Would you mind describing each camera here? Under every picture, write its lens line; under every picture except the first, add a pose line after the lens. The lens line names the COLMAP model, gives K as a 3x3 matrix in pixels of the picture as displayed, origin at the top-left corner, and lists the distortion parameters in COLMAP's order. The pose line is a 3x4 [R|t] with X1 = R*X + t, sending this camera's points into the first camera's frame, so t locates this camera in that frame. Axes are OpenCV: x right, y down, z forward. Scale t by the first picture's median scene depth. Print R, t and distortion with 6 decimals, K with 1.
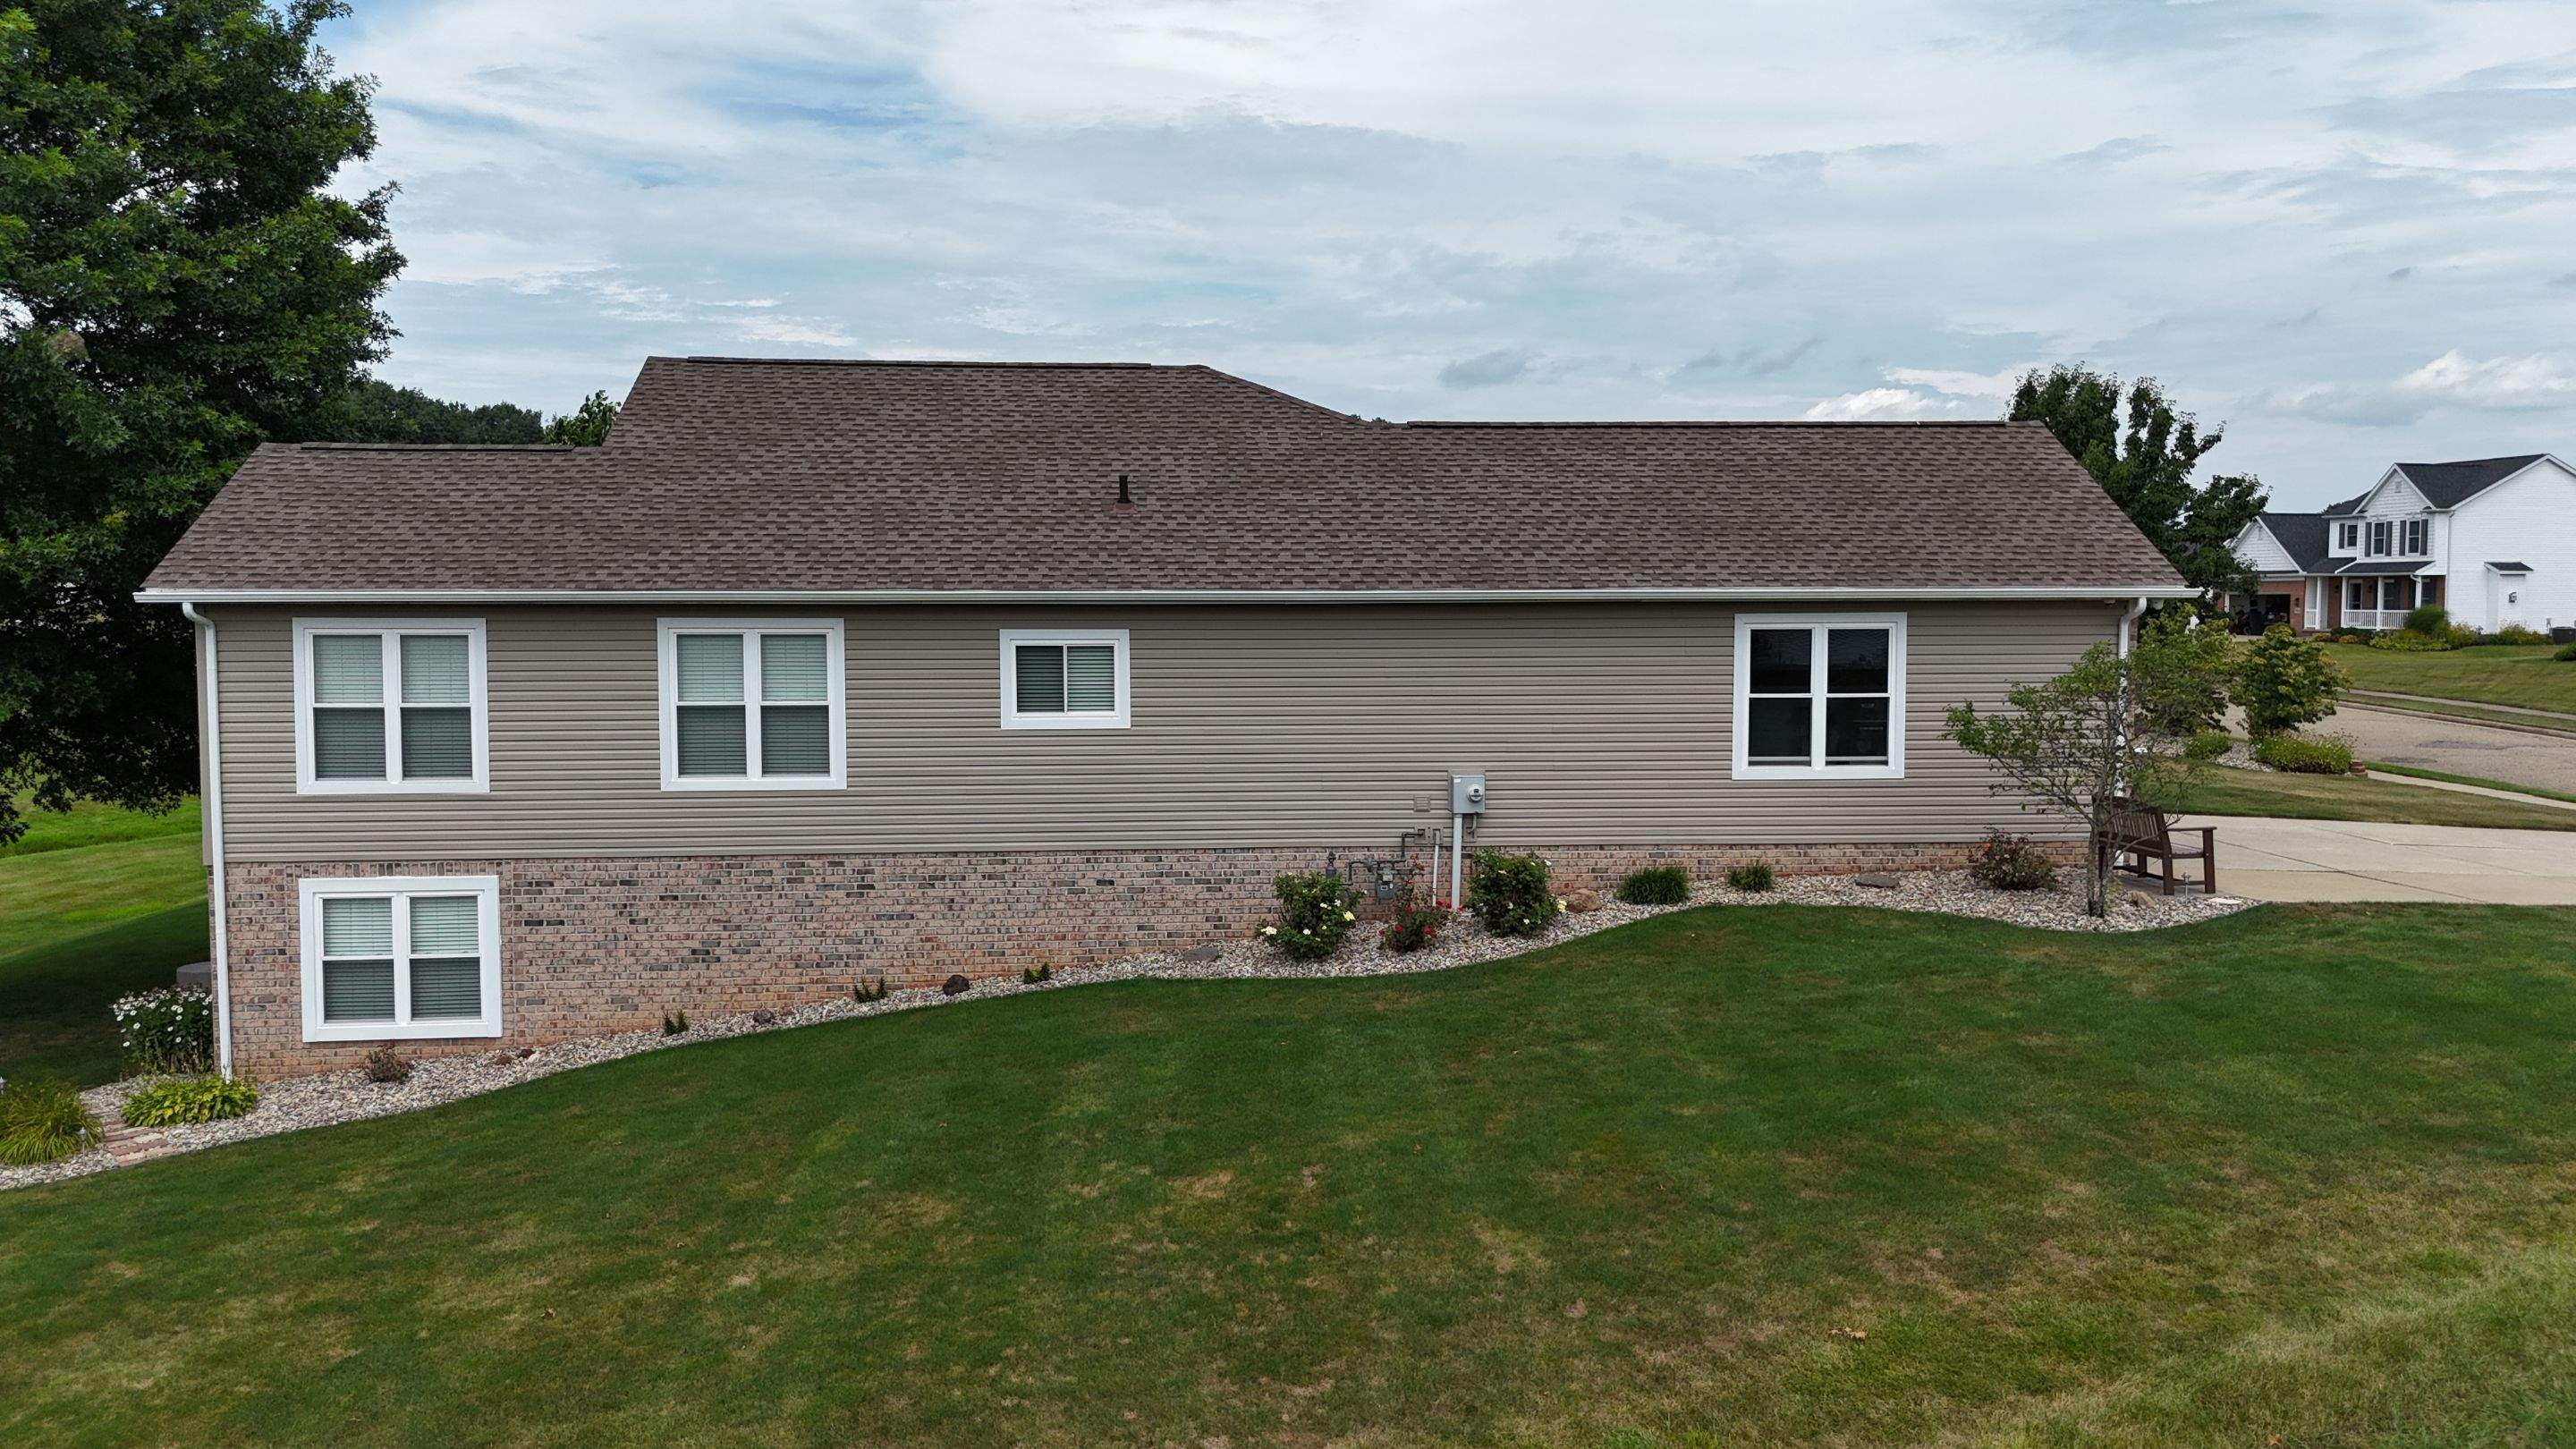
lens RADIAL K [[1940.1, 0, 1288.0], [0, 1940.1, 724.5], [0, 0, 1]] dist [0.066156, -0.074780]
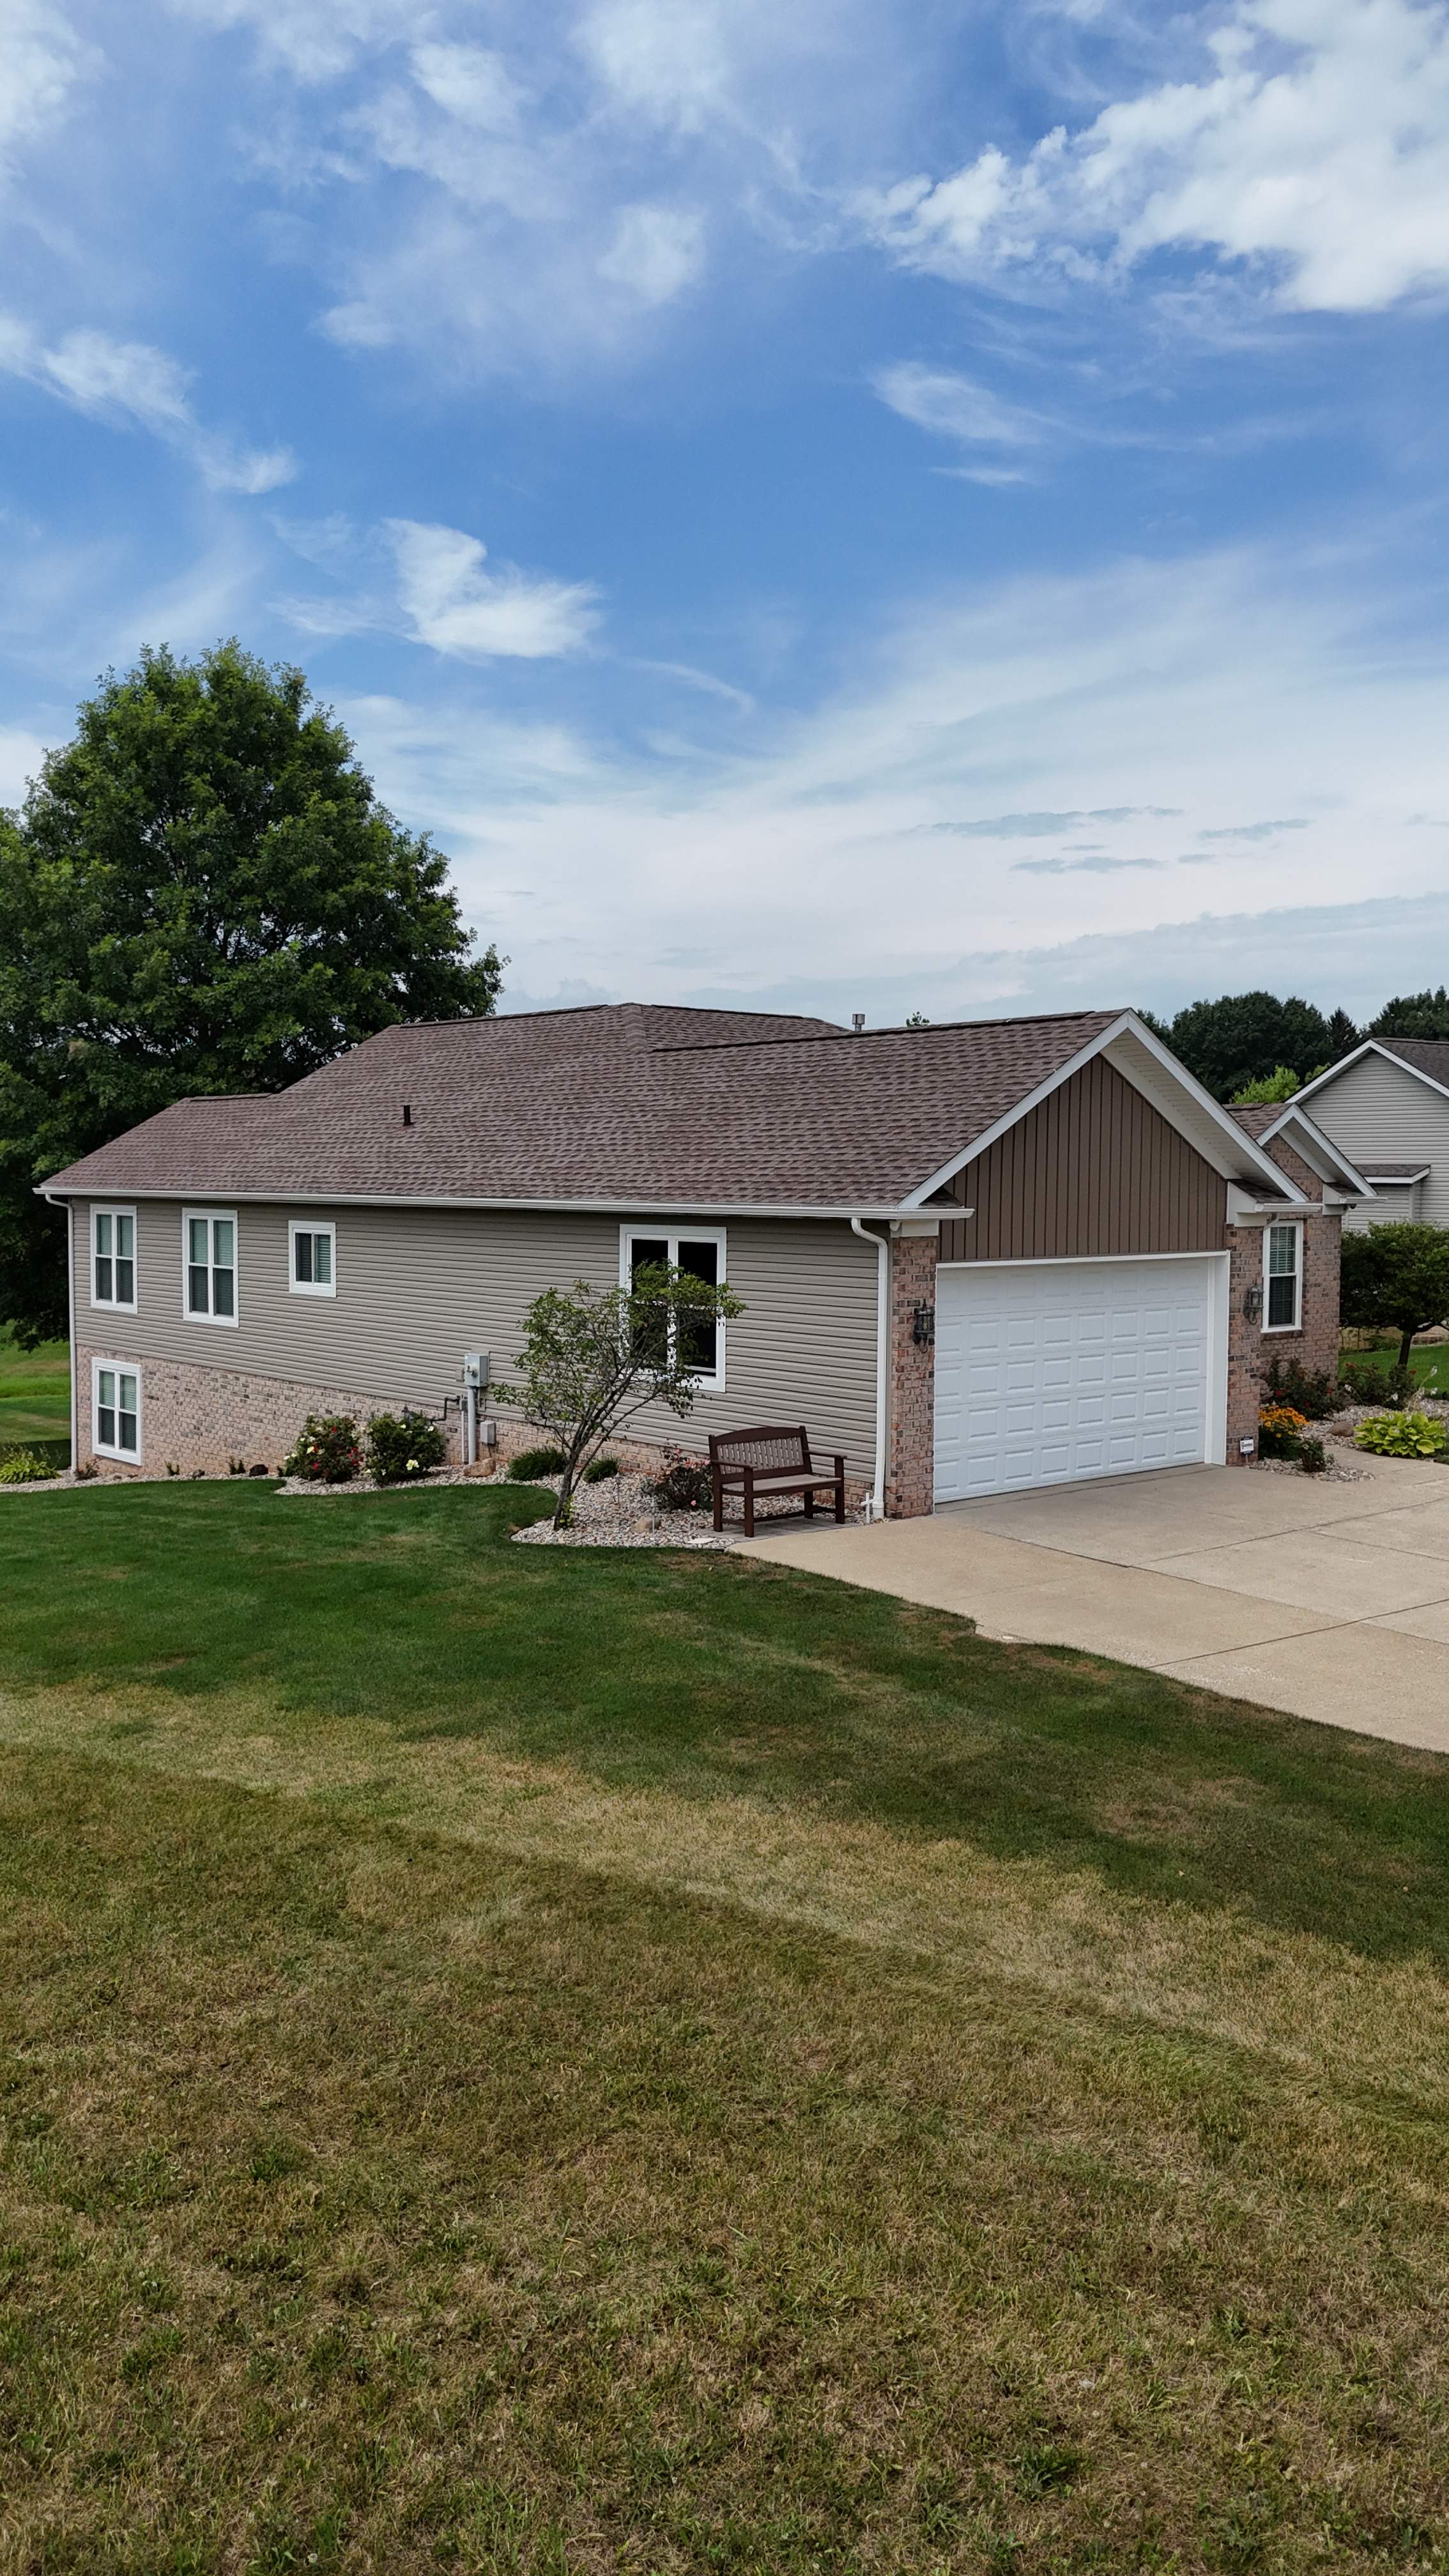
lens RADIAL K [[1958.6, 0, 724.5], [0, 1958.6, 1288.0], [0, 0, 1]] dist [0.097982, 0.000055]
pose [[0.590595, 0.054745, -0.805109, 1.176642], [-0.043567, 0.998404, 0.035930, -0.065148], [0.805791, 0.013856, 0.592037, 0.424103]]
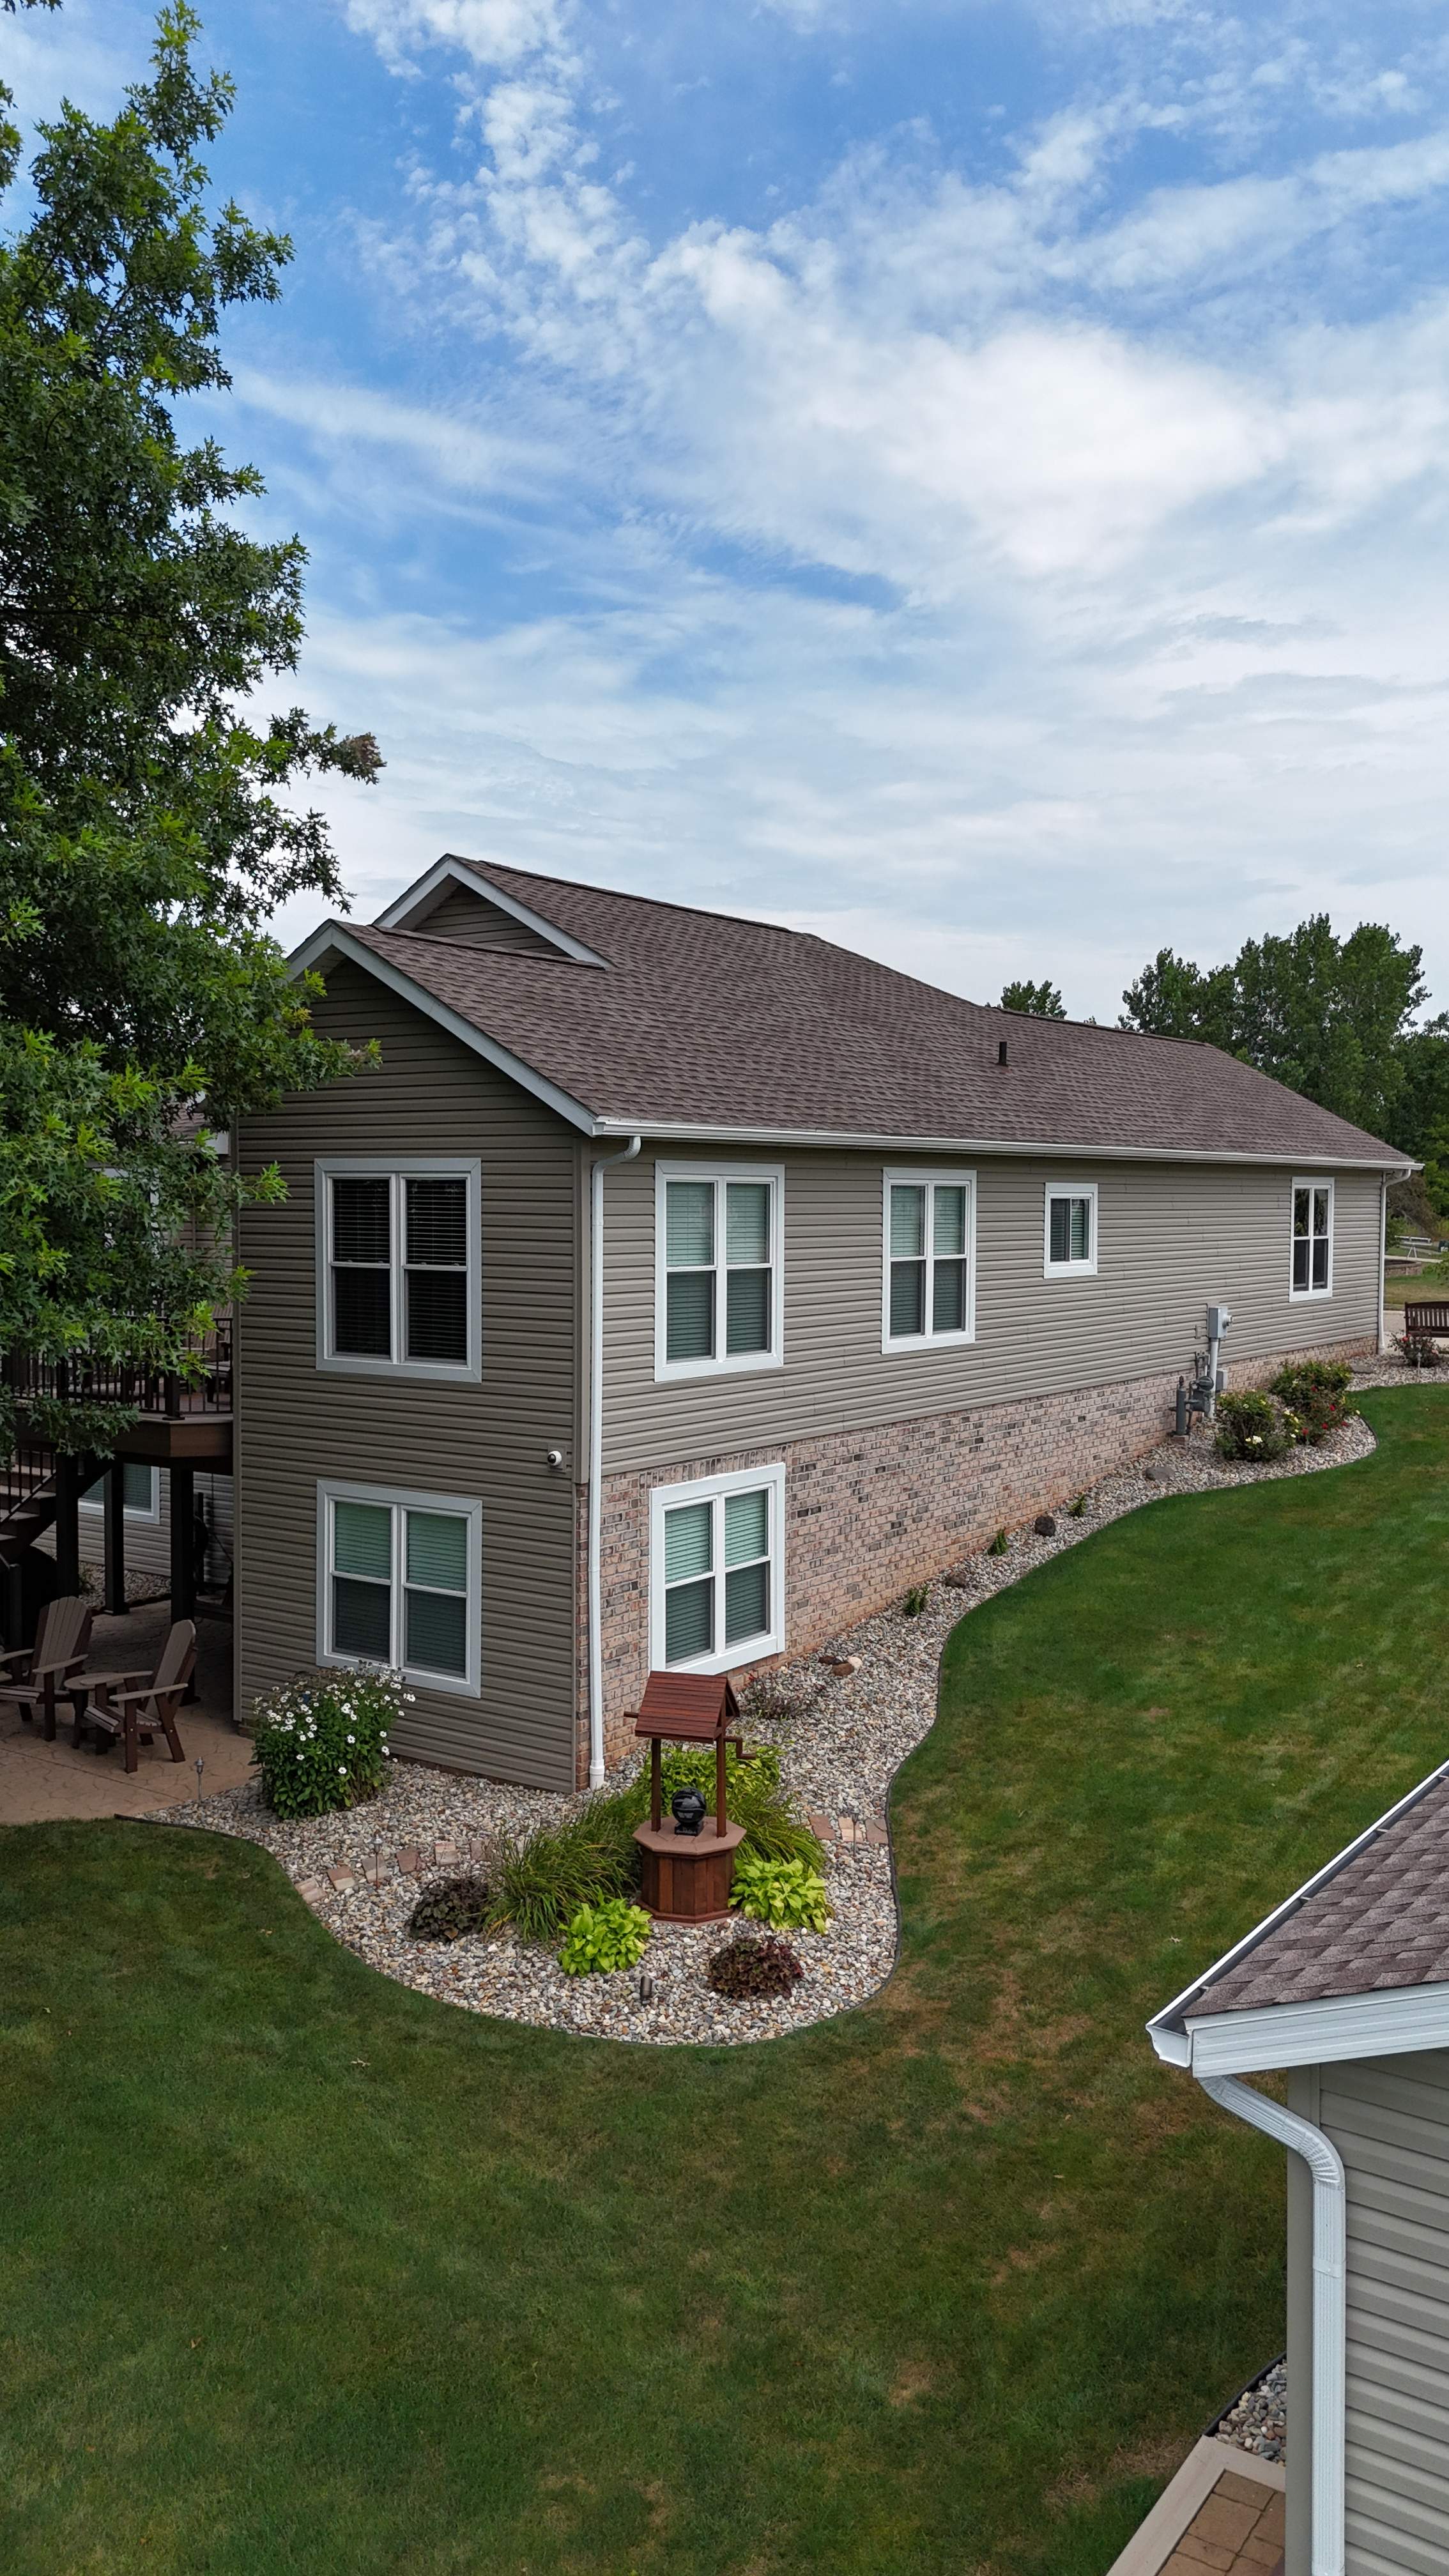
lens RADIAL K [[1958.6, 0, 724.5], [0, 1958.6, 1288.0], [0, 0, 1]] dist [0.097982, 0.000055]
pose [[0.629240, -0.029761, 0.776641, -1.085075], [0.021961, 0.999548, 0.020510, -0.017820], [-0.776900, 0.004150, 0.629610, 0.475006]]
